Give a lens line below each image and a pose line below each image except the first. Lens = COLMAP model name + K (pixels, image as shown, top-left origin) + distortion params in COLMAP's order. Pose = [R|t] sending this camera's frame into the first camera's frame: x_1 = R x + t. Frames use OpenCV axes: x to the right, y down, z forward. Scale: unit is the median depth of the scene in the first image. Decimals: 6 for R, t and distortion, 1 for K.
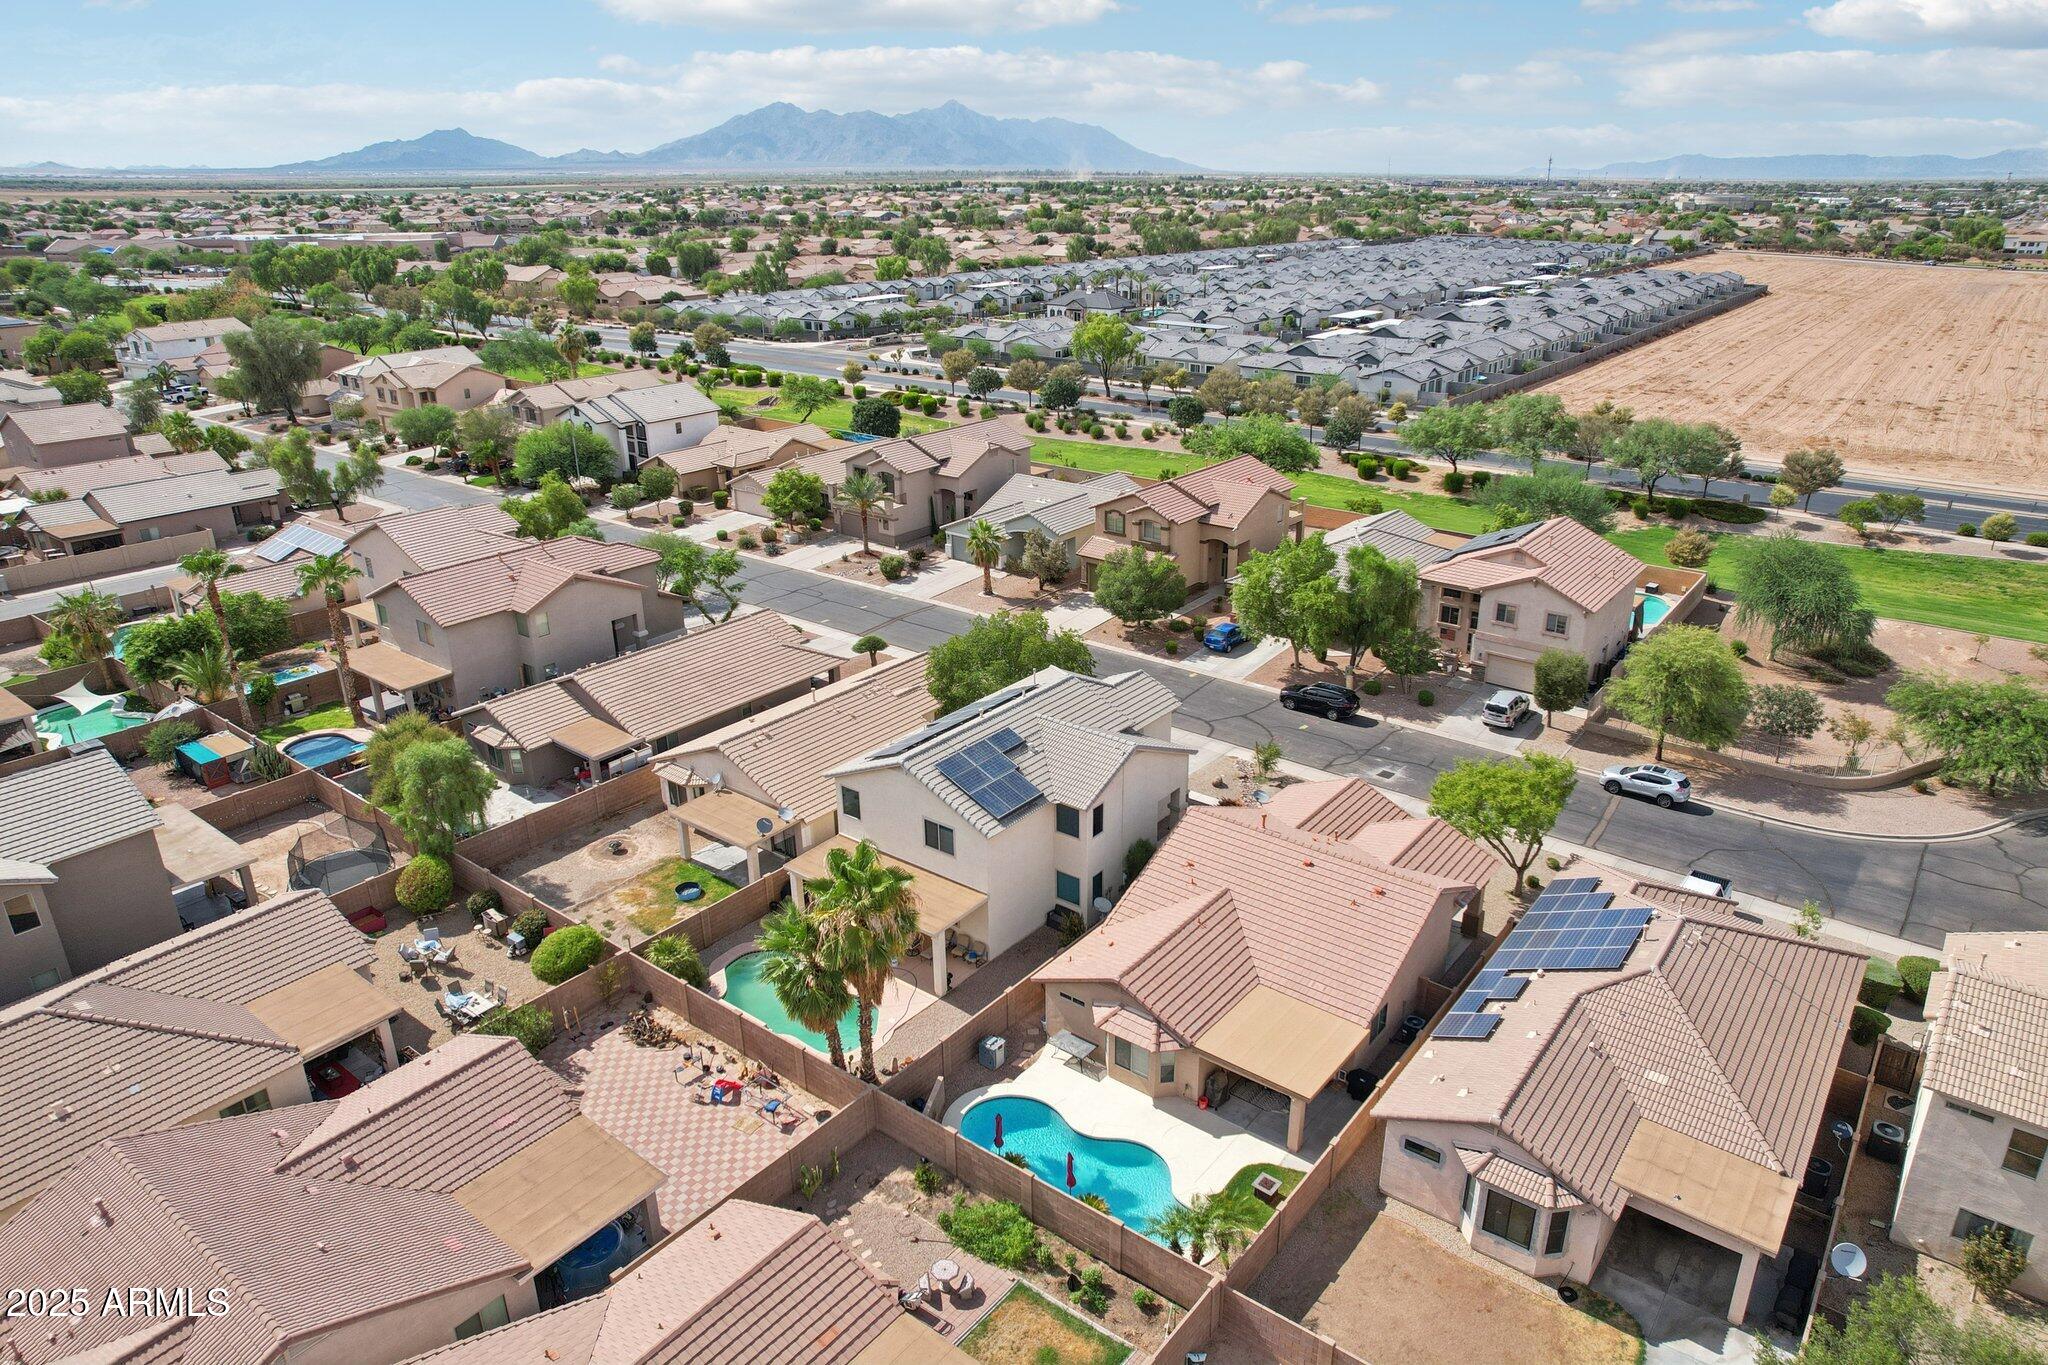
lens RADIAL K [[1304.2, 0, 1024.0], [0, 1304.2, 682.5], [0, 0, 1]] dist [-0.035561, 0.000167]
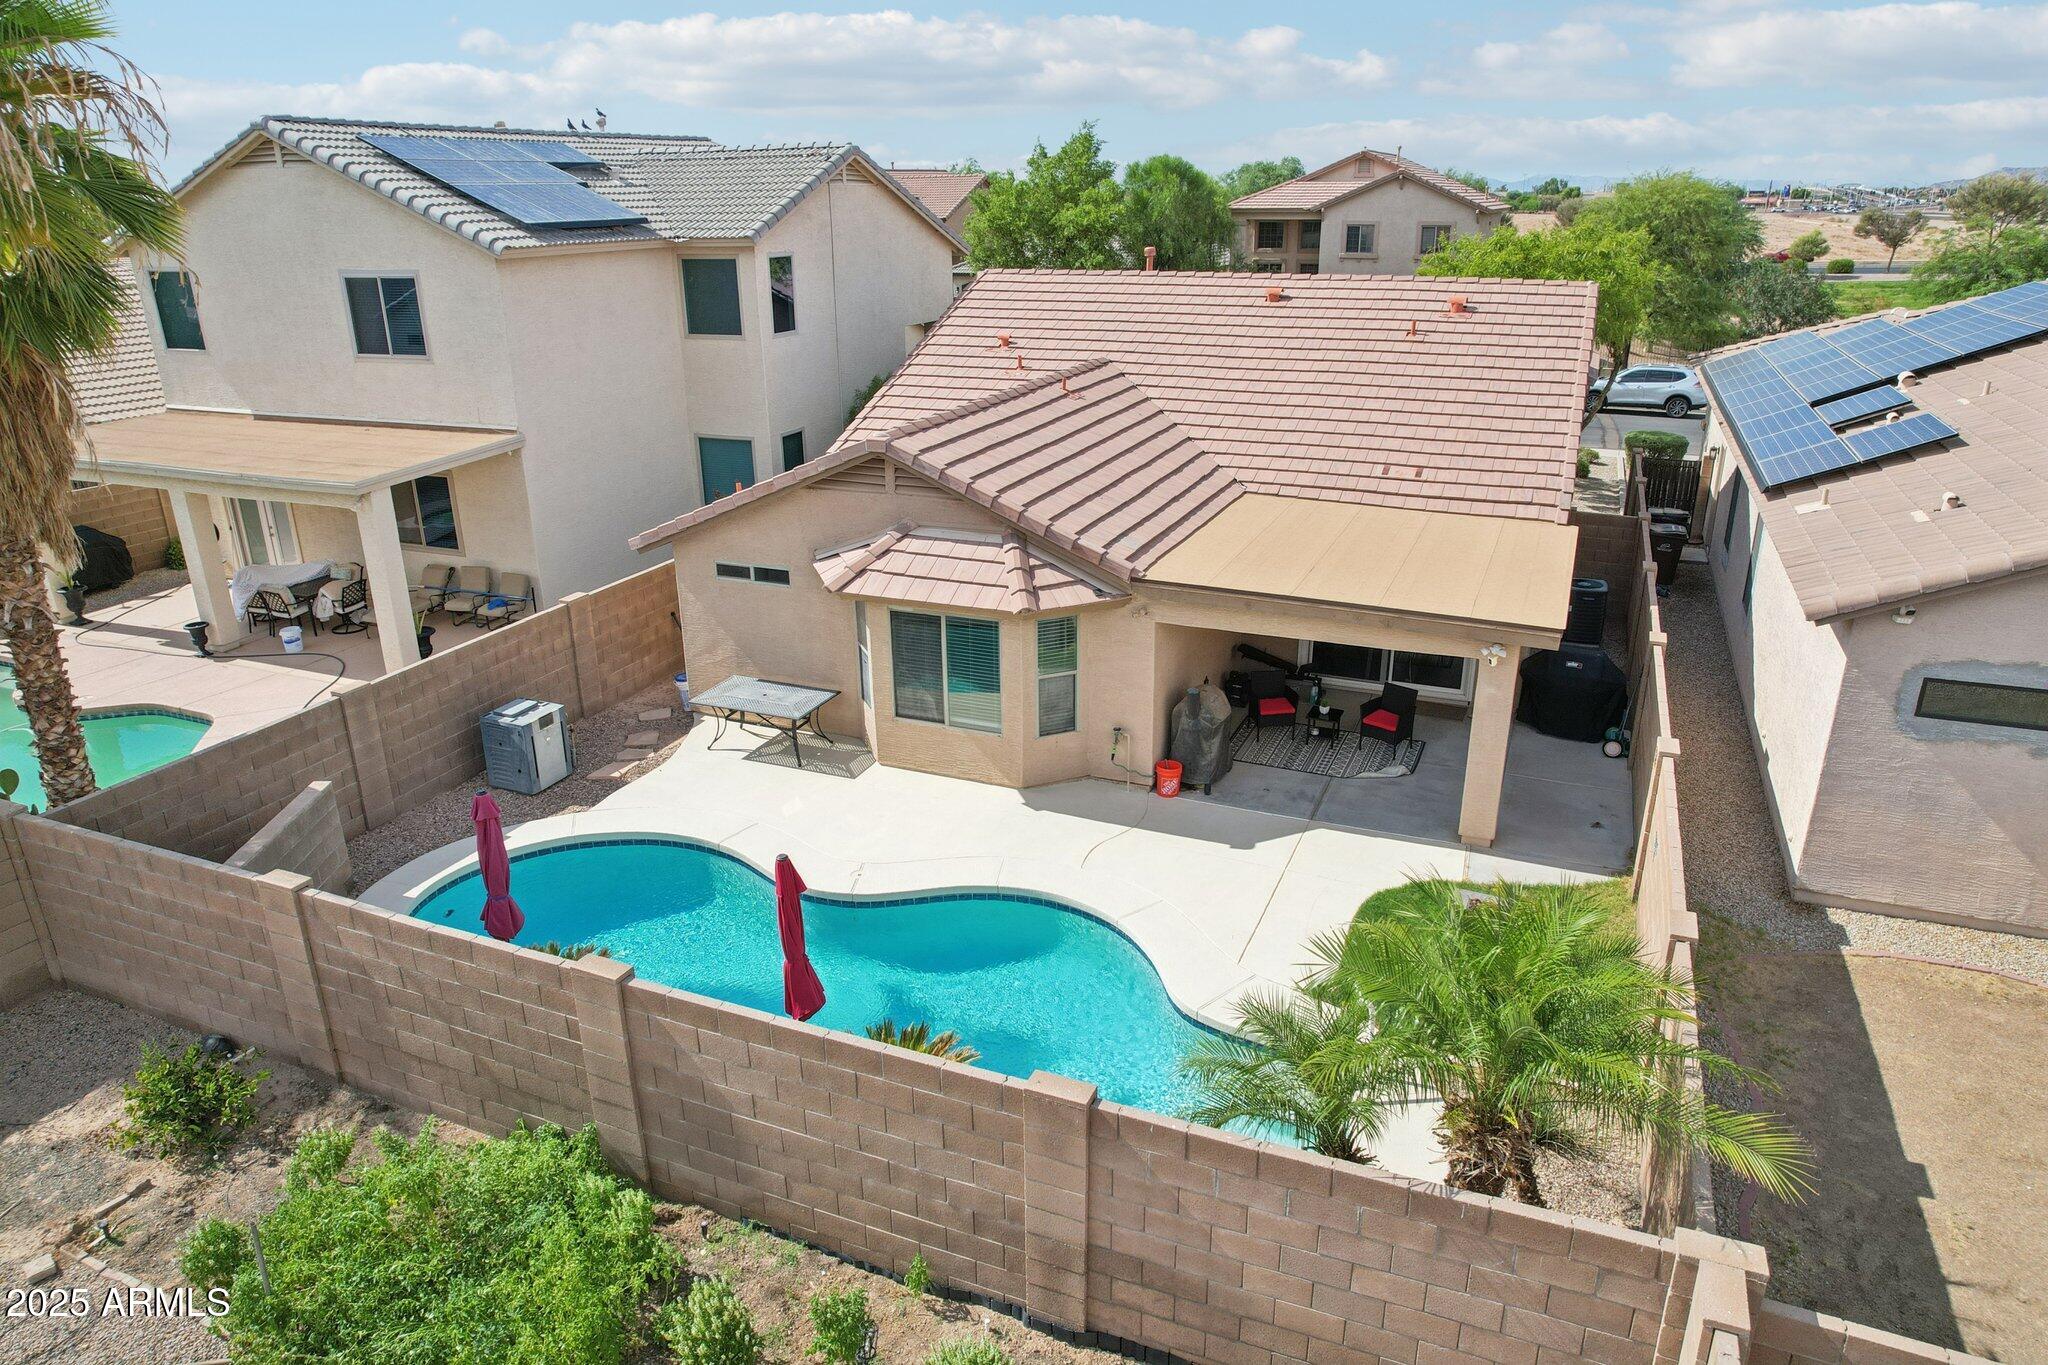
lens RADIAL K [[1304.2, 0, 1024.0], [0, 1304.2, 682.5], [0, 0, 1]] dist [-0.035561, 0.000167]
pose [[0.965027, -0.087353, 0.247167, 0.019098], [0.093035, 0.995598, -0.011382, 0.295920], [-0.245085, 0.033979, 0.968906, 0.670911]]
